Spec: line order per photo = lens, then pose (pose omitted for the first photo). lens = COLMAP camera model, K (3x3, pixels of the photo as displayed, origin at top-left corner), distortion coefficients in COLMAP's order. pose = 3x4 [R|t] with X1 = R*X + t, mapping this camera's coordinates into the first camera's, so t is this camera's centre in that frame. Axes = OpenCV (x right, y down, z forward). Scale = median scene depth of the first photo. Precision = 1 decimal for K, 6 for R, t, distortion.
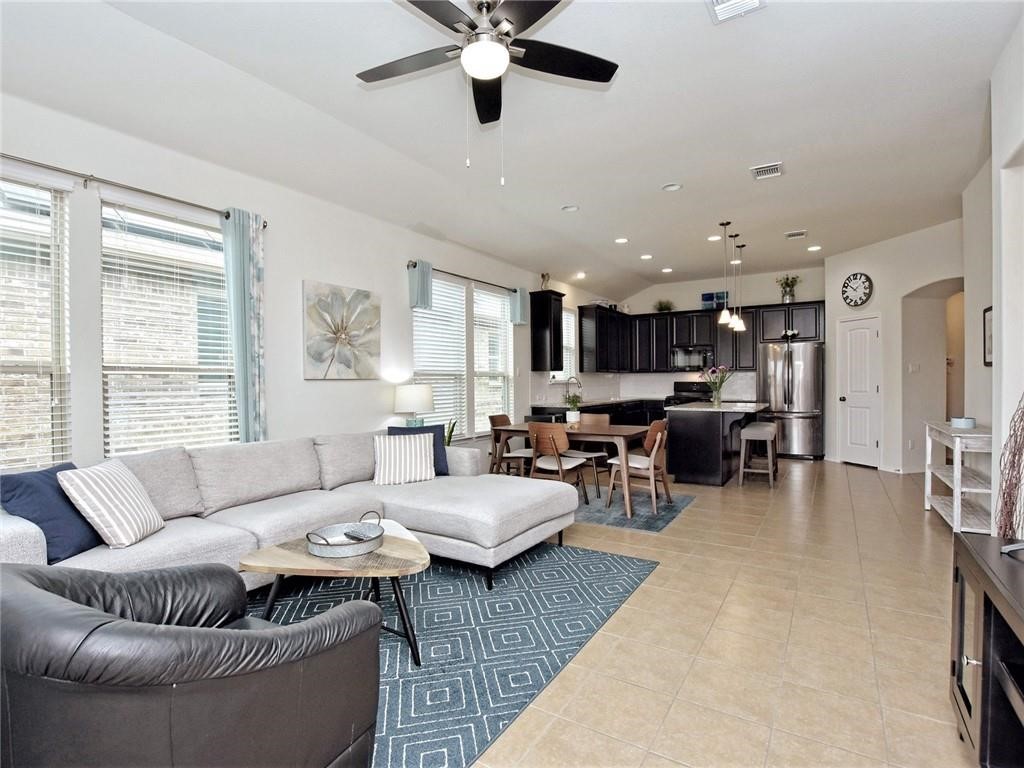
lens RADIAL K [[505.0, 0, 507.6], [0, 505.0, 385.7], [0, 0, 1]] dist [-0.033921, 0.000210]
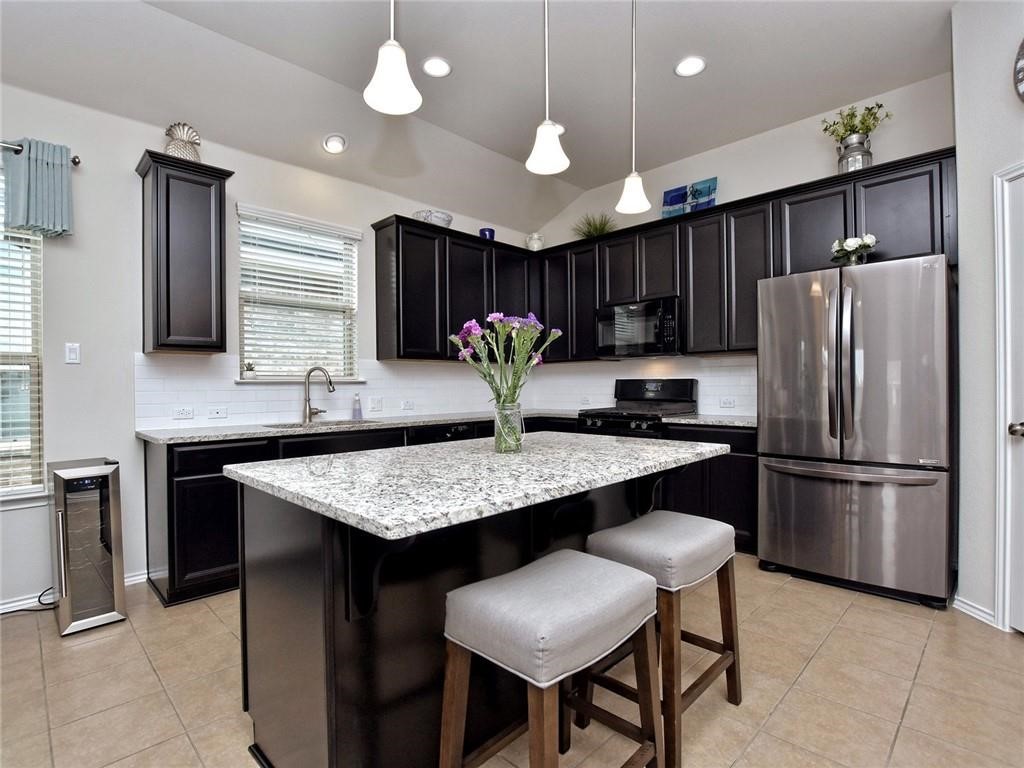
lens RADIAL K [[505.0, 0, 507.6], [0, 505.0, 385.7], [0, 0, 1]] dist [-0.033921, 0.000210]
pose [[0.976645, 0.001616, -0.214854, 0.350682], [-0.002109, 0.999996, -0.002066, -0.000703], [0.214850, 0.002470, 0.976644, 0.522151]]
